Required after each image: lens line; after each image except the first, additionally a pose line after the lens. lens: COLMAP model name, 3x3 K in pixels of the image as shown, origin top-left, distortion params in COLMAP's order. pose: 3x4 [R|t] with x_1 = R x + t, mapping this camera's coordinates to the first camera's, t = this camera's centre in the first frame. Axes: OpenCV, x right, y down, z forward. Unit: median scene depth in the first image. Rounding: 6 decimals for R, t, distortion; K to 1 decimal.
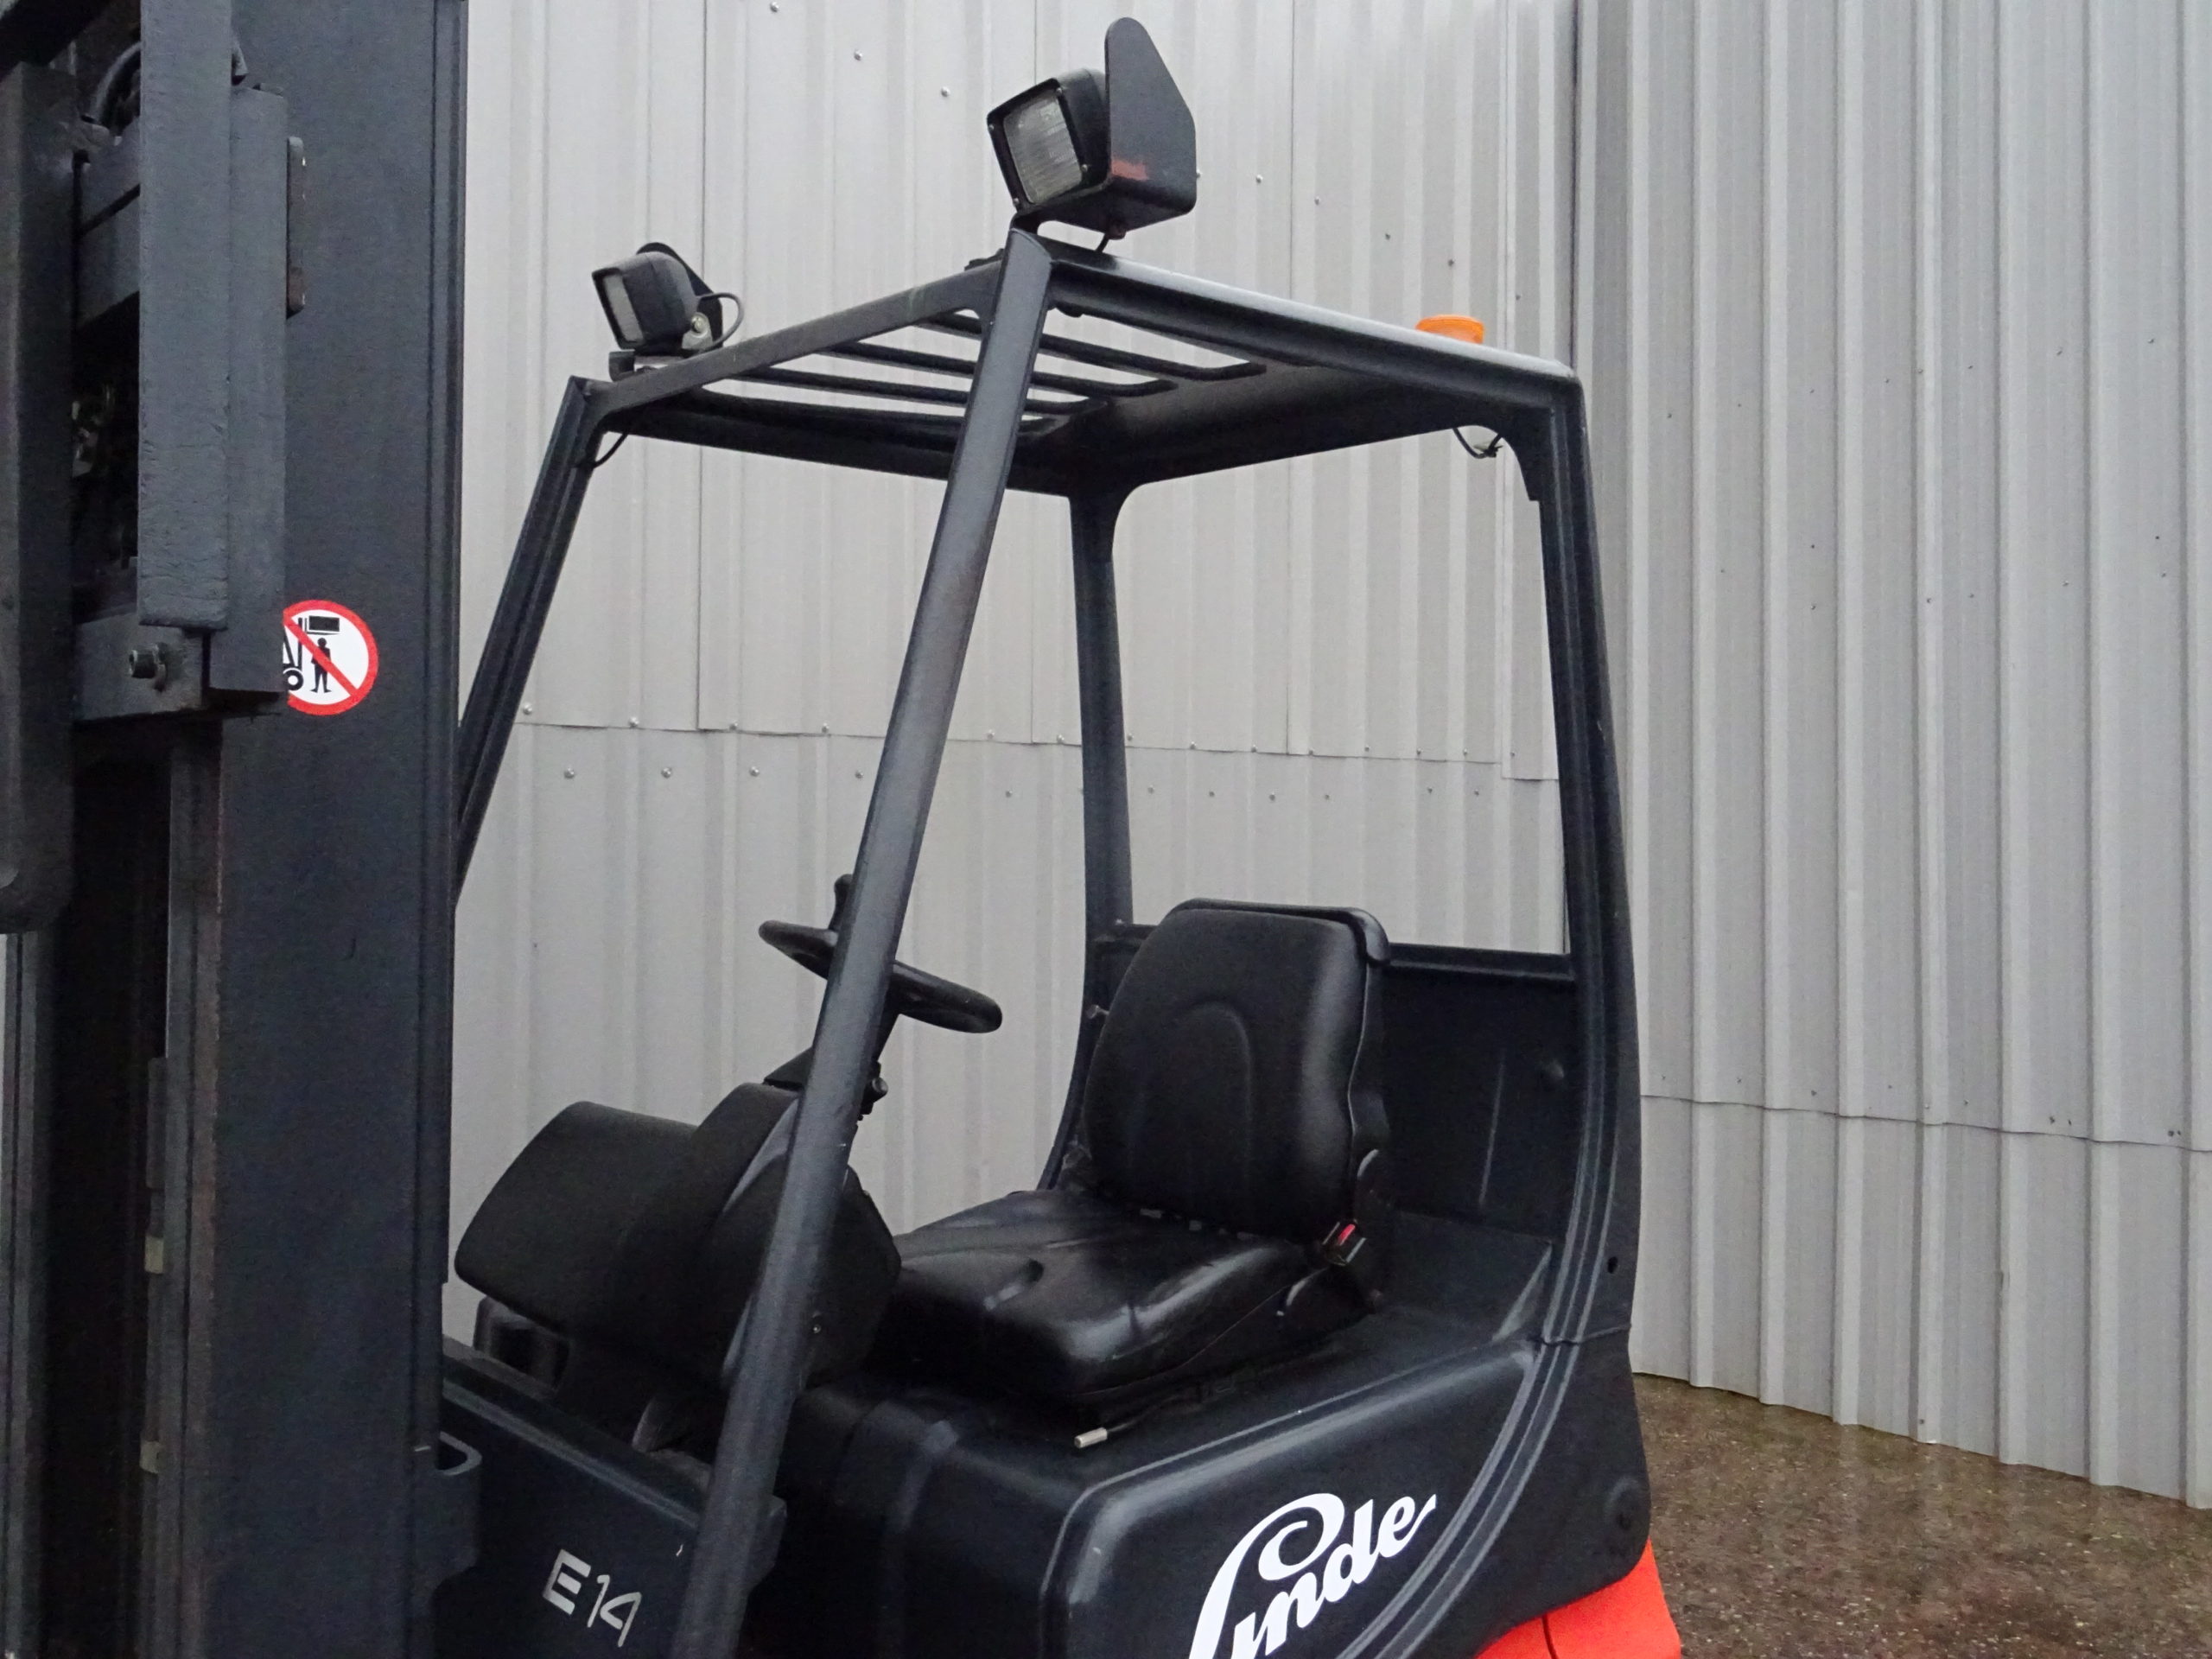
lens RADIAL K [[1973.9, 0, 1106.7], [0, 1973.9, 834.1], [0, 0, 1]] dist [0.025550, 0.006644]
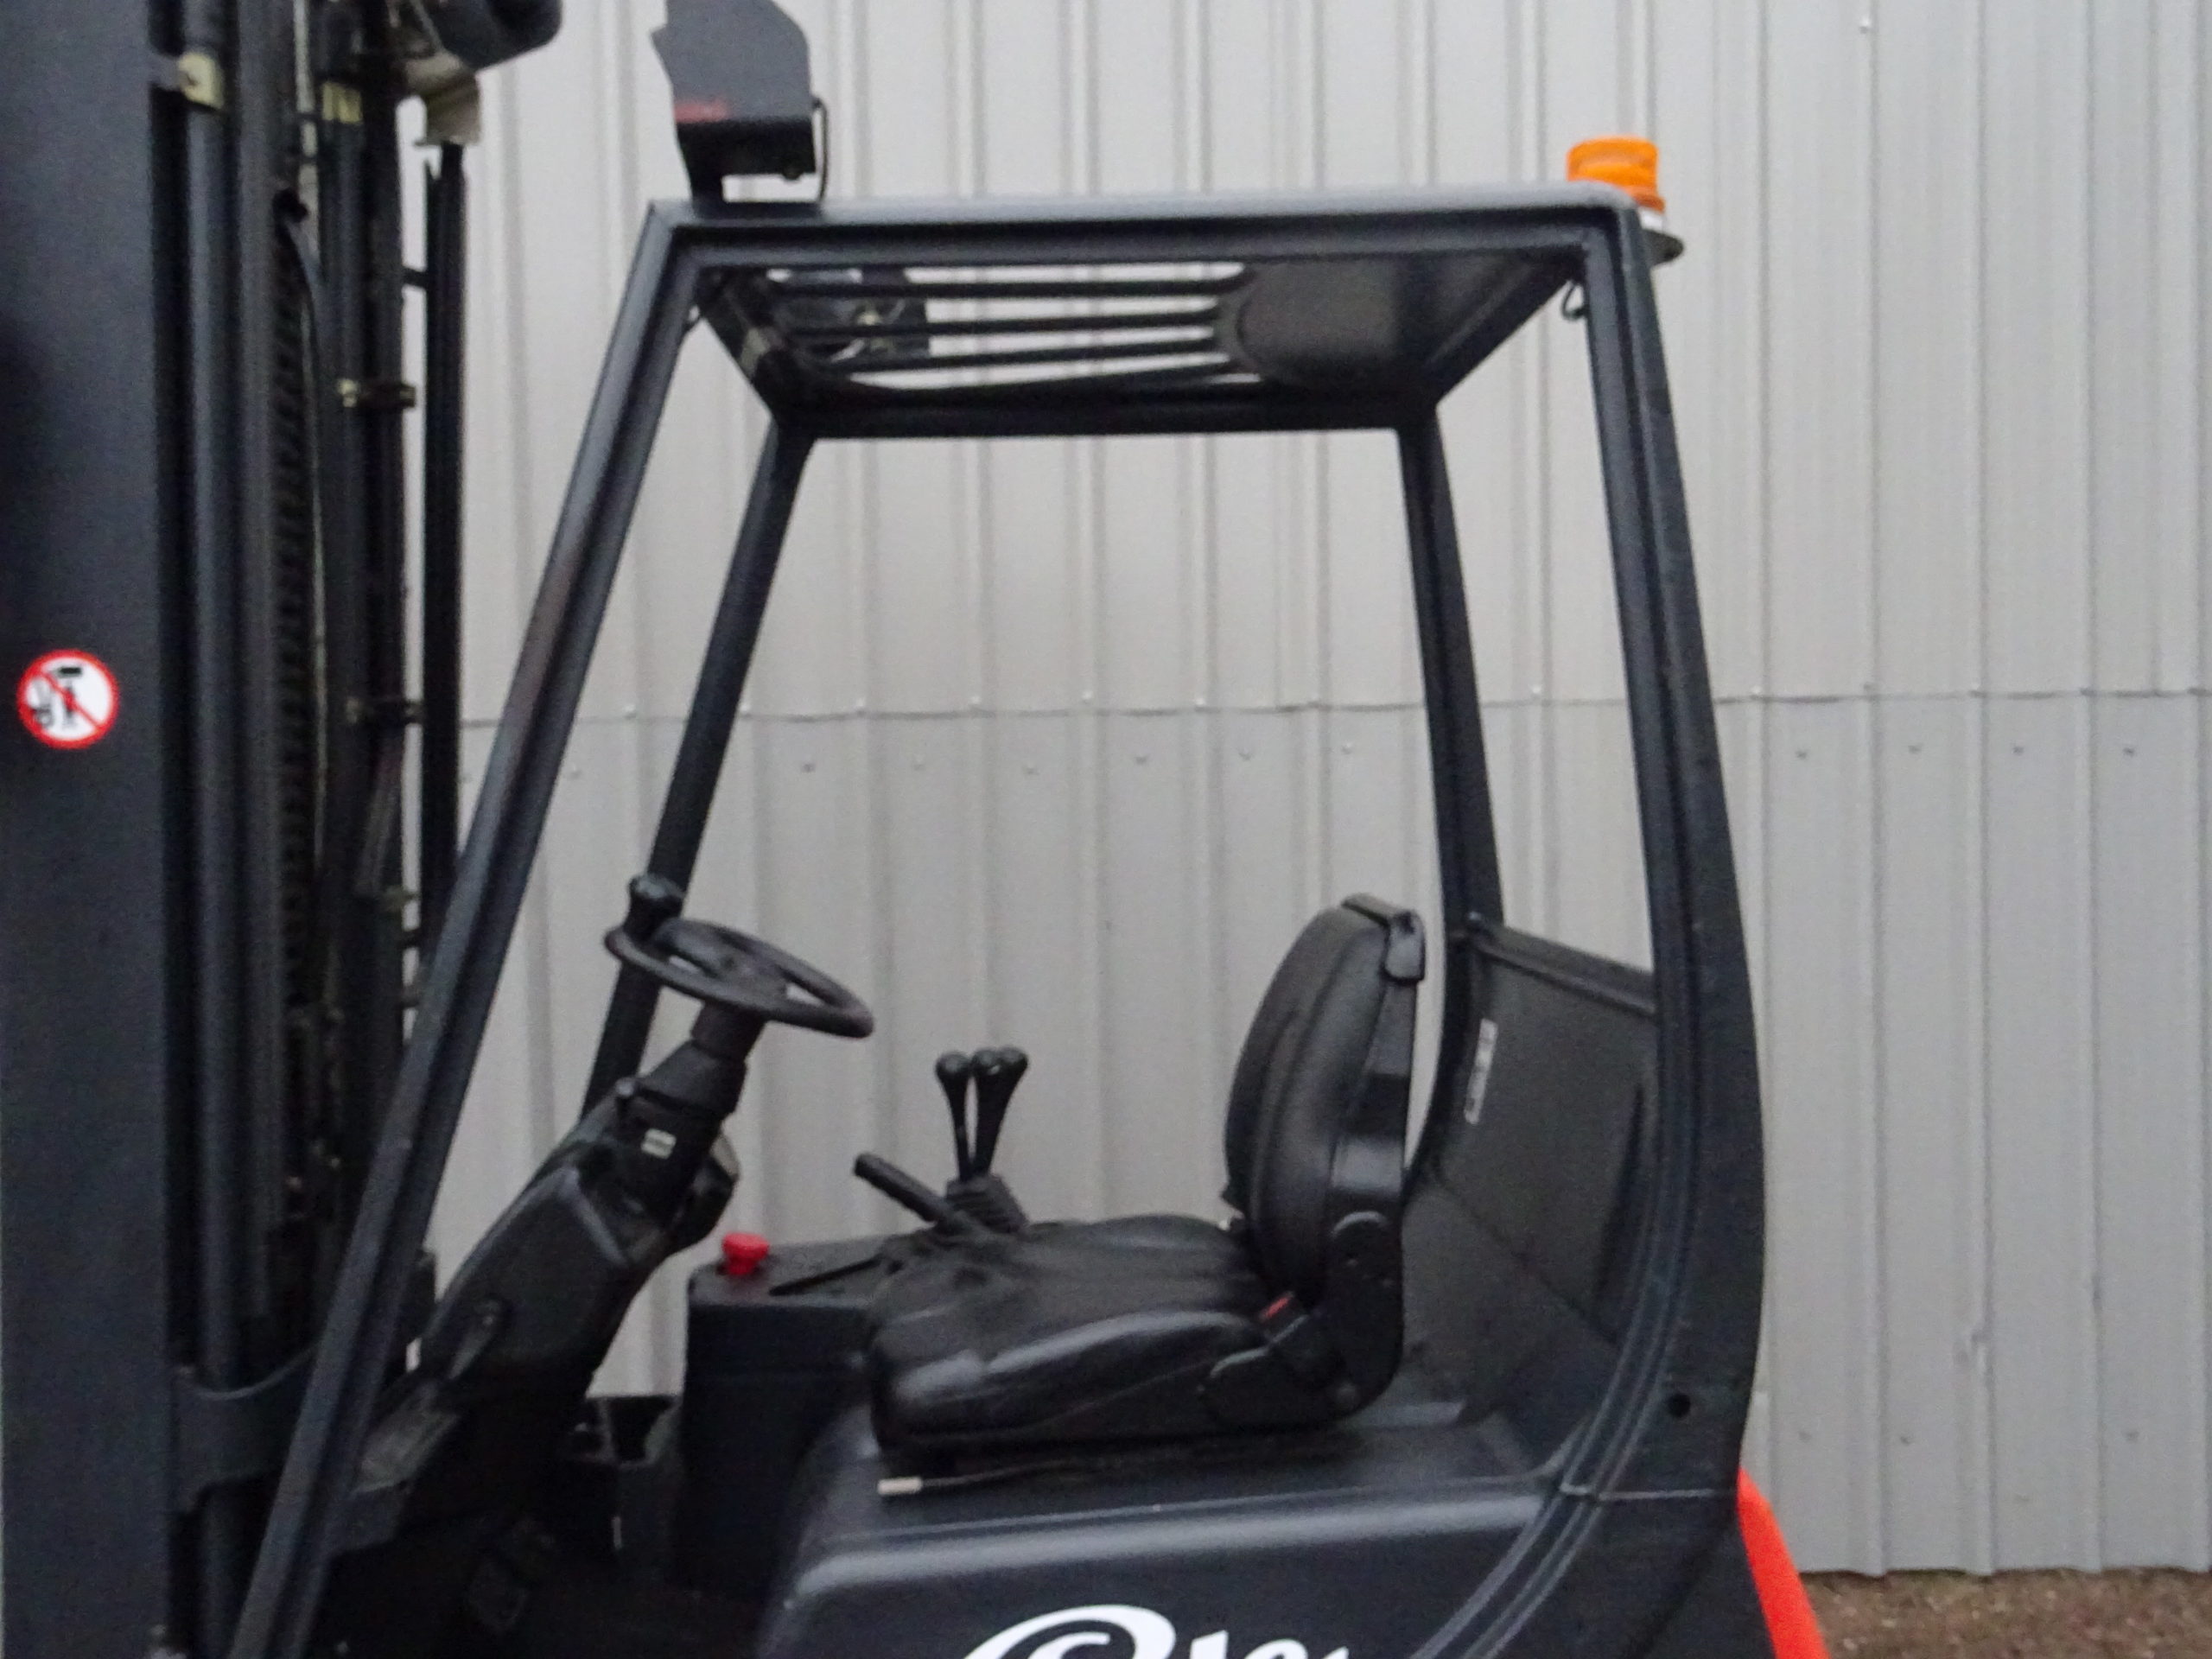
lens RADIAL K [[1973.9, 0, 1099.3], [0, 1973.9, 825.0], [0, 0, 1]] dist [0.025550, 0.006644]
pose [[0.770583, -0.008577, -0.637282, 0.591555], [0.017913, 0.999806, 0.008204, -0.007602], [0.637088, -0.017738, 0.770587, 0.320230]]
